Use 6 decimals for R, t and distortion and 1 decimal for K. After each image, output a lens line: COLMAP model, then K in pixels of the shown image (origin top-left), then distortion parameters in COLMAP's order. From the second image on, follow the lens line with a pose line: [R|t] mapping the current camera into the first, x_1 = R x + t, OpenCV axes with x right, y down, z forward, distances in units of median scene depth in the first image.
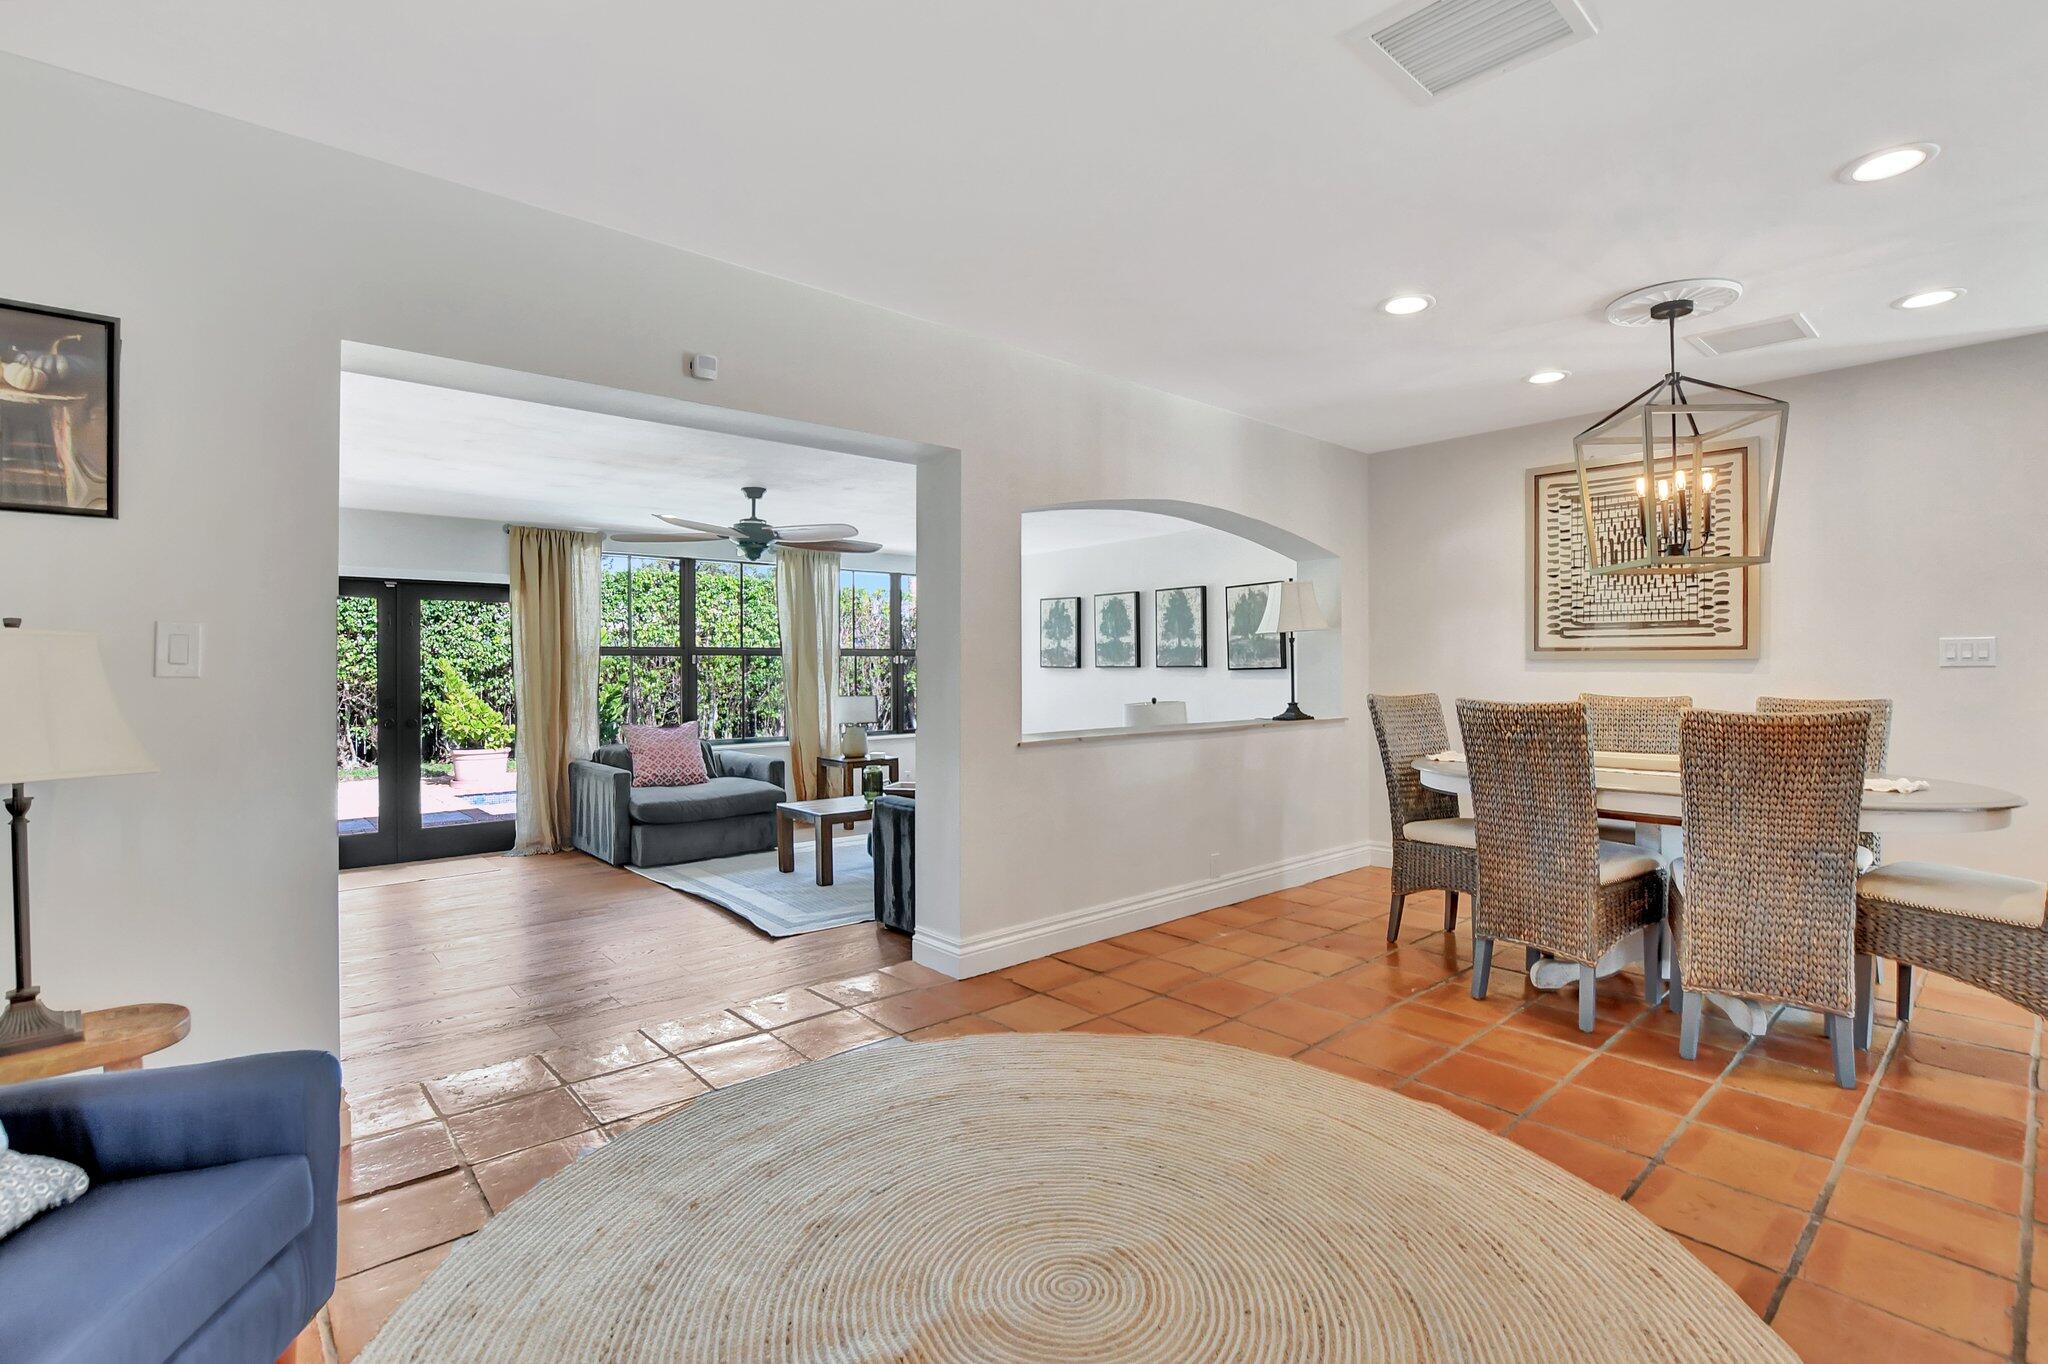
lens RADIAL K [[934.2, 0, 1027.8], [0, 934.2, 671.0], [0, 0, 1]] dist [-0.024458, 0.000244]
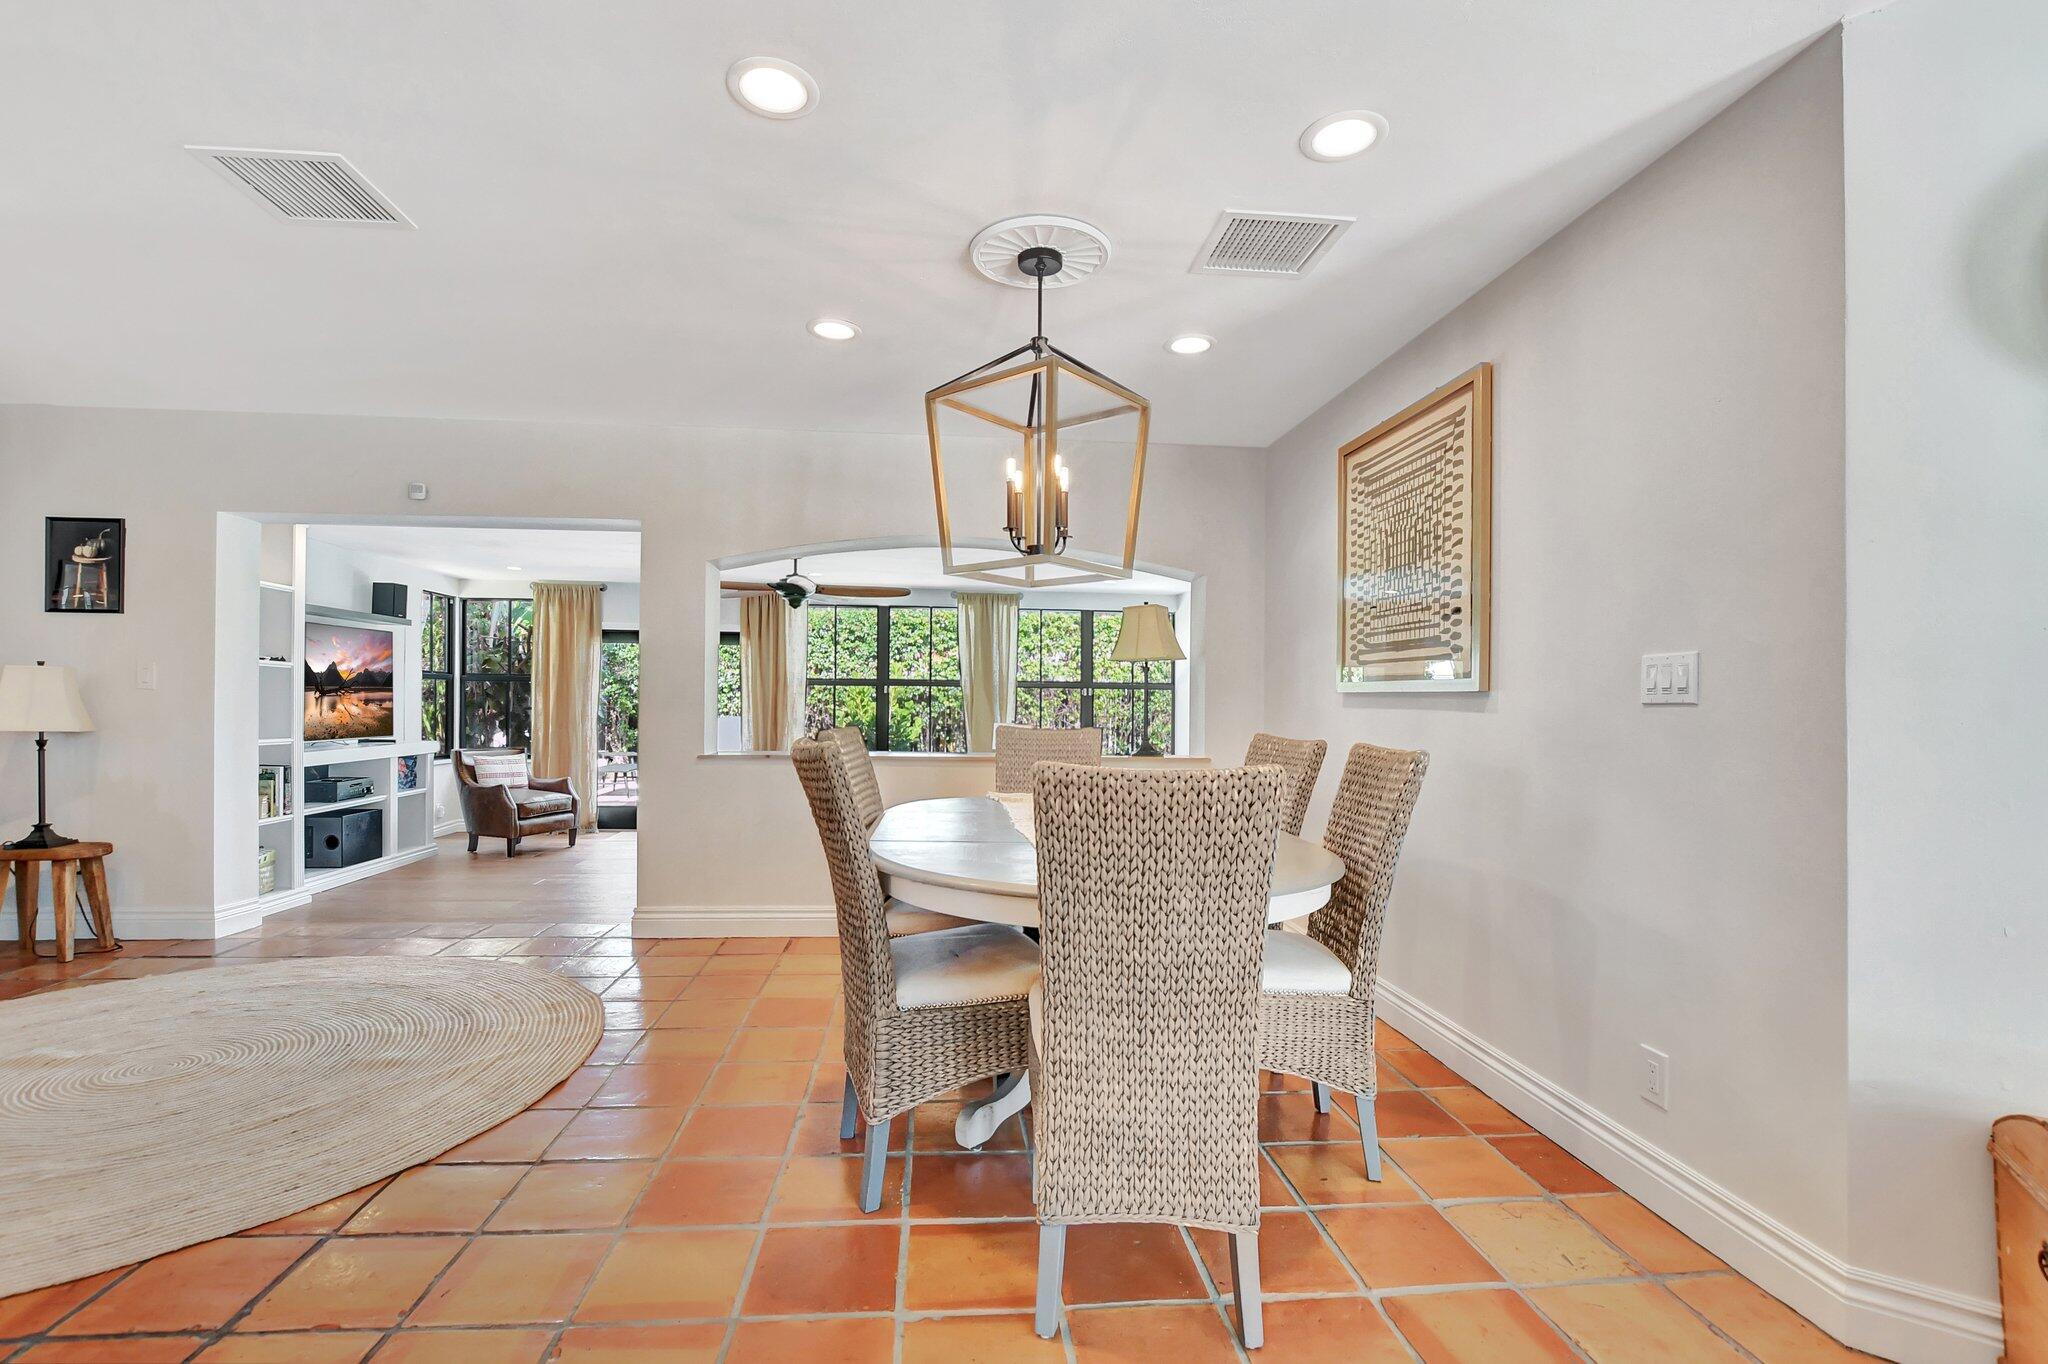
lens RADIAL K [[921.6, 0, 1019.7], [0, 921.6, 701.5], [0, 0, 1]] dist [-0.015109, 0.000192]
pose [[0.806609, 0.014947, -0.590896, 0.819871], [-0.018588, 0.999827, -0.000082, 0.000742], [0.590793, 0.011050, 0.806748, 0.227581]]
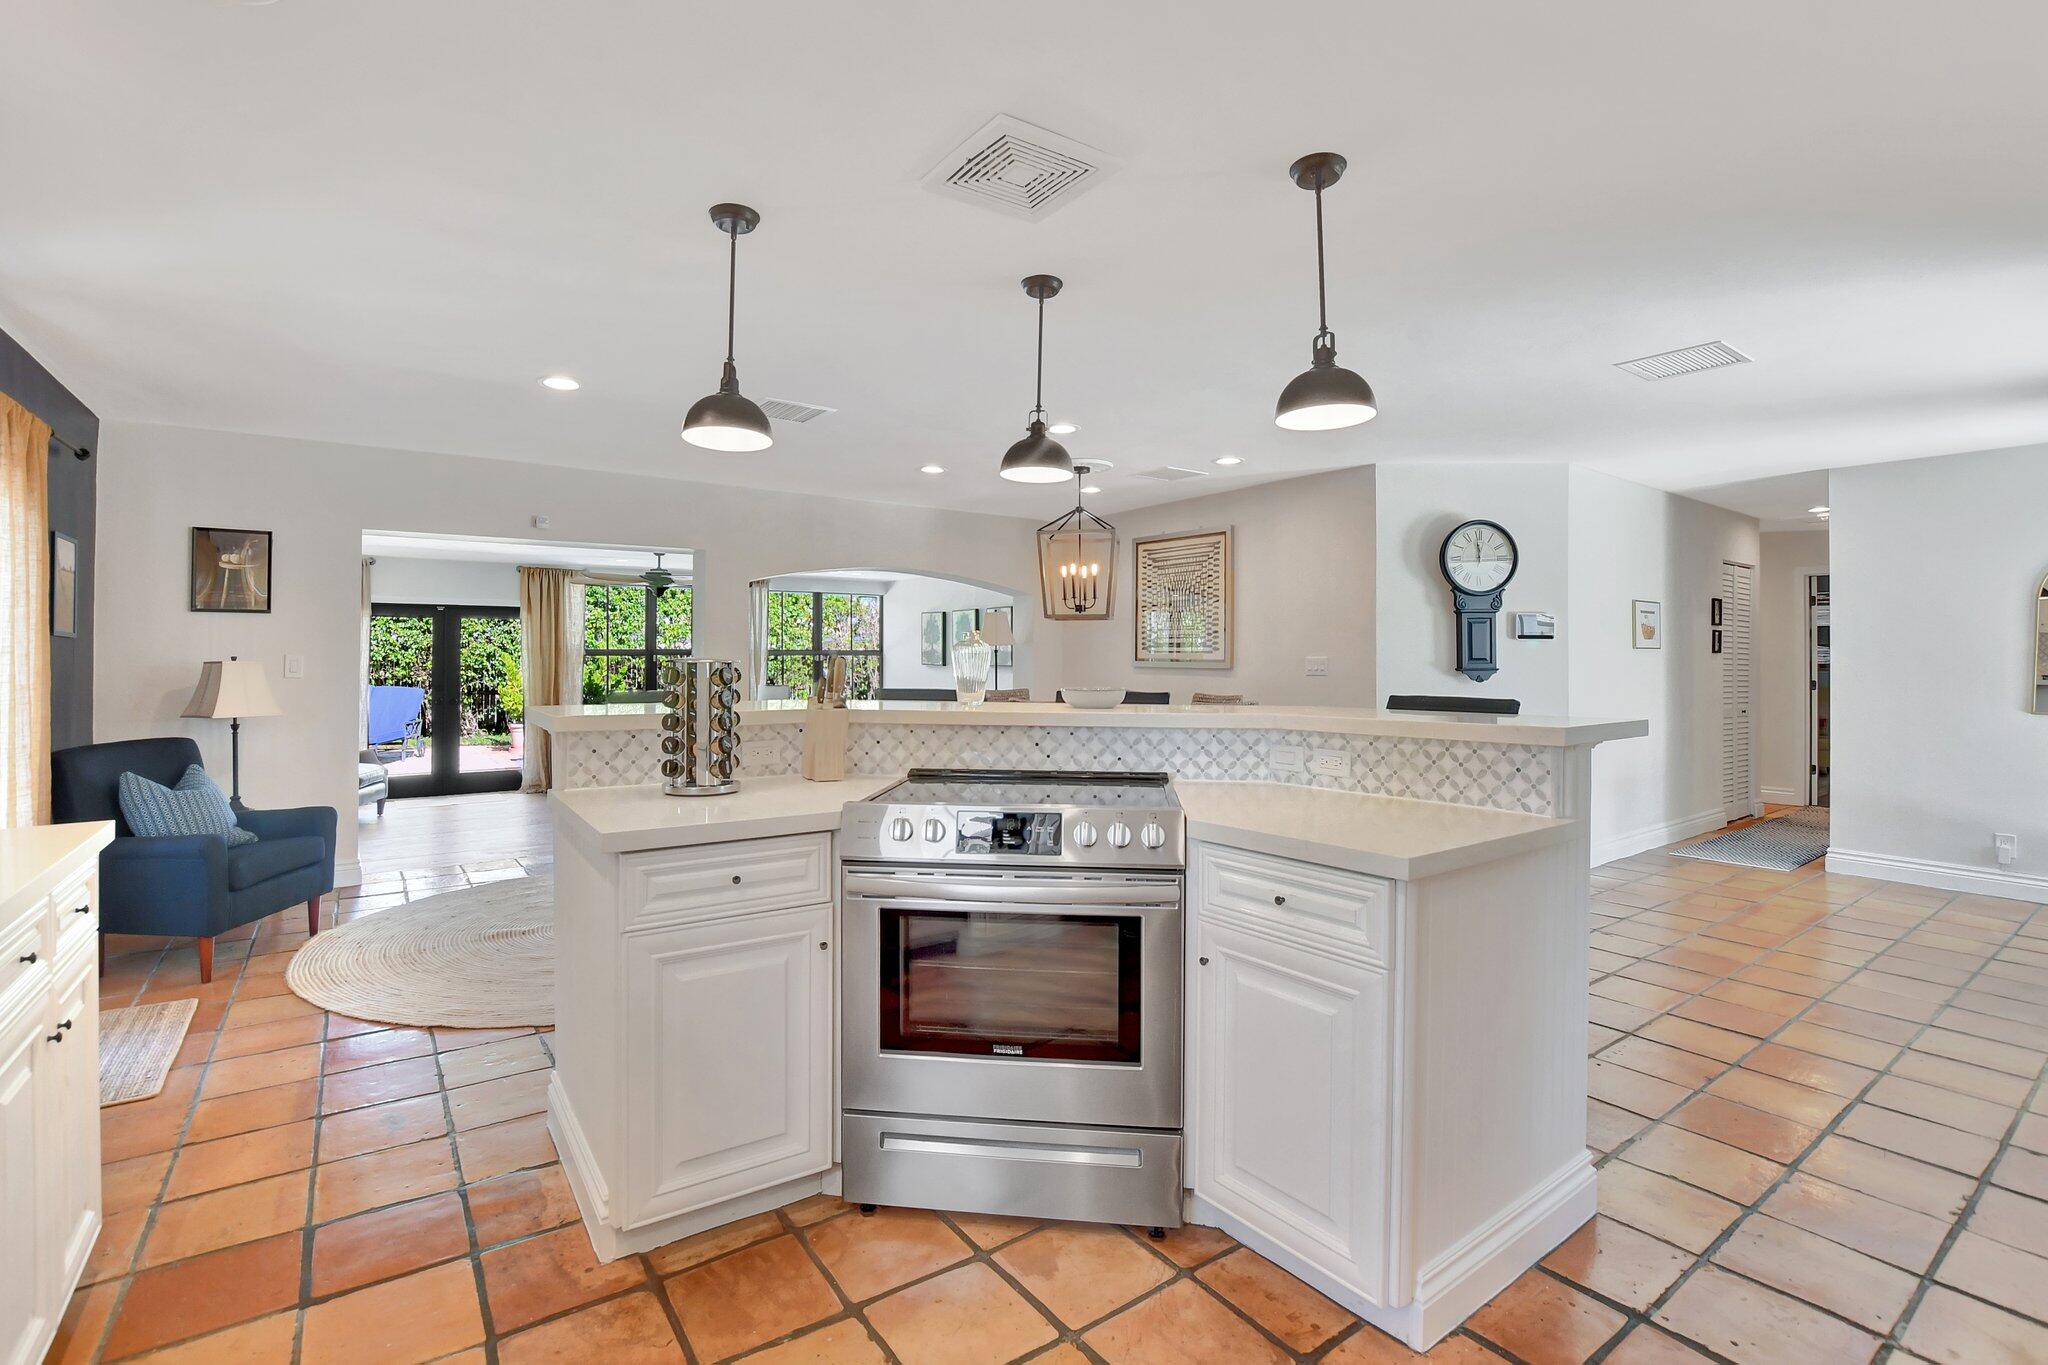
lens RADIAL K [[928.6, 0, 1015.4], [0, 928.6, 646.7], [0, 0, 1]] dist [-0.028172, -0.000077]
pose [[0.994803, 0.005208, -0.101690, 0.527815], [-0.006675, 0.999878, -0.014096, -0.022474], [0.101604, 0.014701, 0.994716, -0.524827]]
